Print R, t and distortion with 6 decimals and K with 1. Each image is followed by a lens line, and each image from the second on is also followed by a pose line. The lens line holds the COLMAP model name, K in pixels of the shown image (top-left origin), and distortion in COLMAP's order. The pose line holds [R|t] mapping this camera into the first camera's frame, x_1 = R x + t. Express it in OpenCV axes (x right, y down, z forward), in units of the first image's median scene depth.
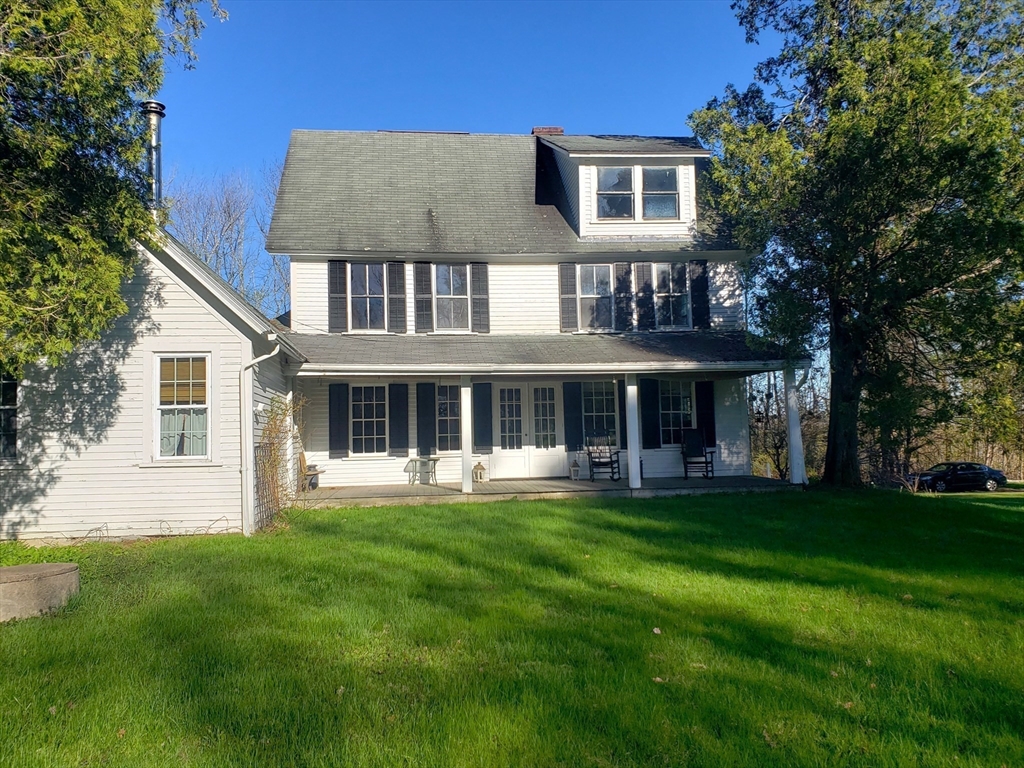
lens RADIAL K [[774.7, 0, 510.3], [0, 774.7, 382.8], [0, 0, 1]] dist [-0.000472, -0.013858]
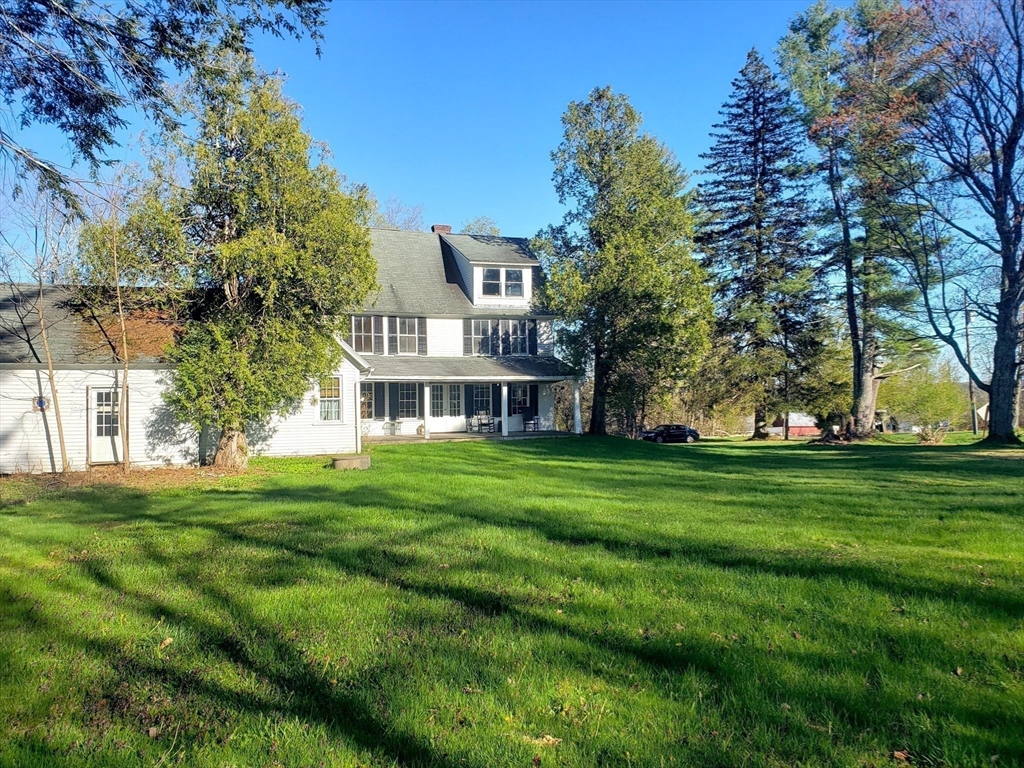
lens RADIAL K [[774.7, 0, 513.1], [0, 774.7, 385.0], [0, 0, 1]] dist [-0.000472, -0.013858]
pose [[0.958188, 0.015729, 0.285707, -0.362637], [-0.030514, 0.998411, 0.047371, -0.087997], [-0.284508, -0.054108, 0.957146, -0.867036]]
